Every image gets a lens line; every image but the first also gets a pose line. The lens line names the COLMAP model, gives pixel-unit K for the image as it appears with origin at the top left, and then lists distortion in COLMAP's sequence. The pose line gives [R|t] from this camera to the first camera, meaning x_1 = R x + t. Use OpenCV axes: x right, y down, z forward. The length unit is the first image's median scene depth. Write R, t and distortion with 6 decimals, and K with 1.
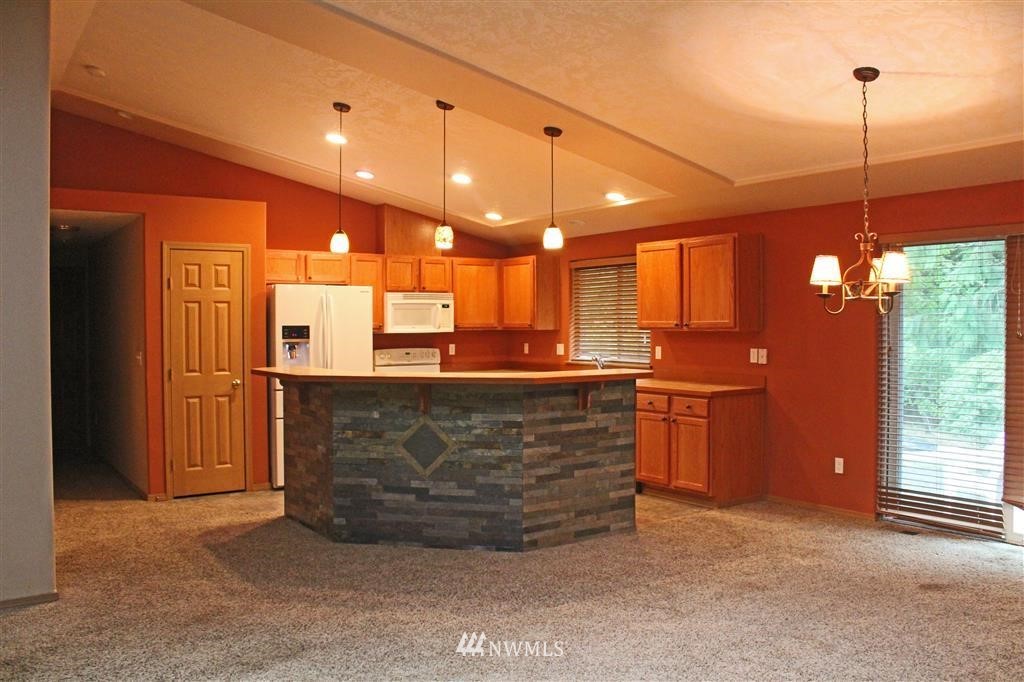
lens RADIAL K [[857.6, 0, 513.0], [0, 857.6, 355.5], [0, 0, 1]] dist [-0.128448, 0.002111]
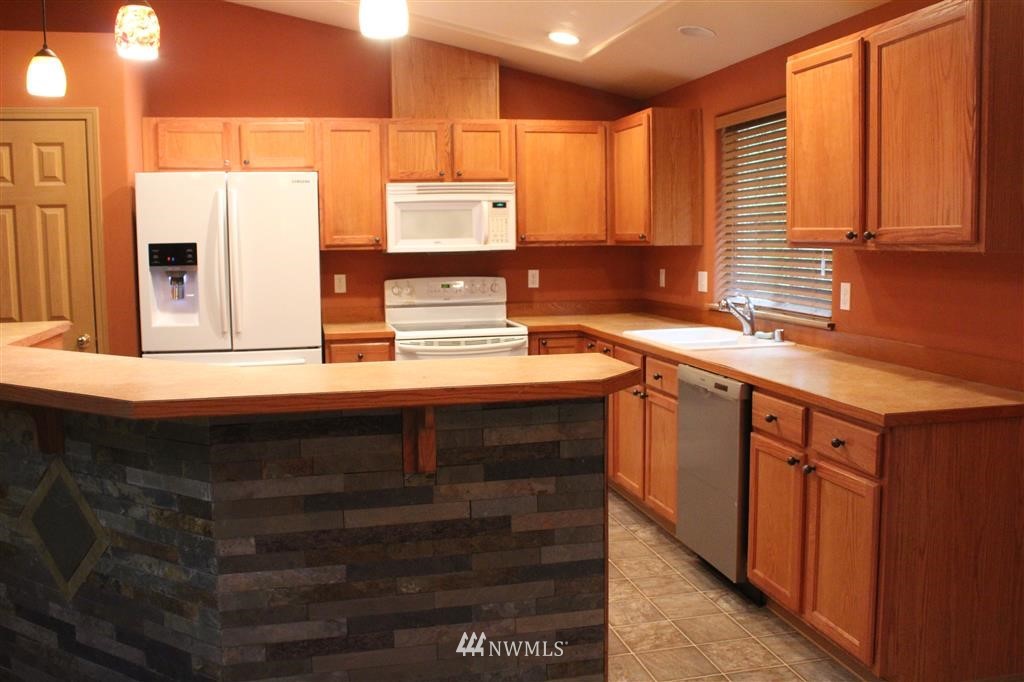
lens RADIAL K [[952.2, 0, 512.0], [0, 952.2, 341.0], [0, 0, 1]] dist [-0.164358, 0.227056]
pose [[0.929104, 0.031707, -0.368457, 0.208549], [-0.004305, 0.997178, 0.074955, -0.017798], [0.369794, -0.068055, 0.926618, 0.506128]]
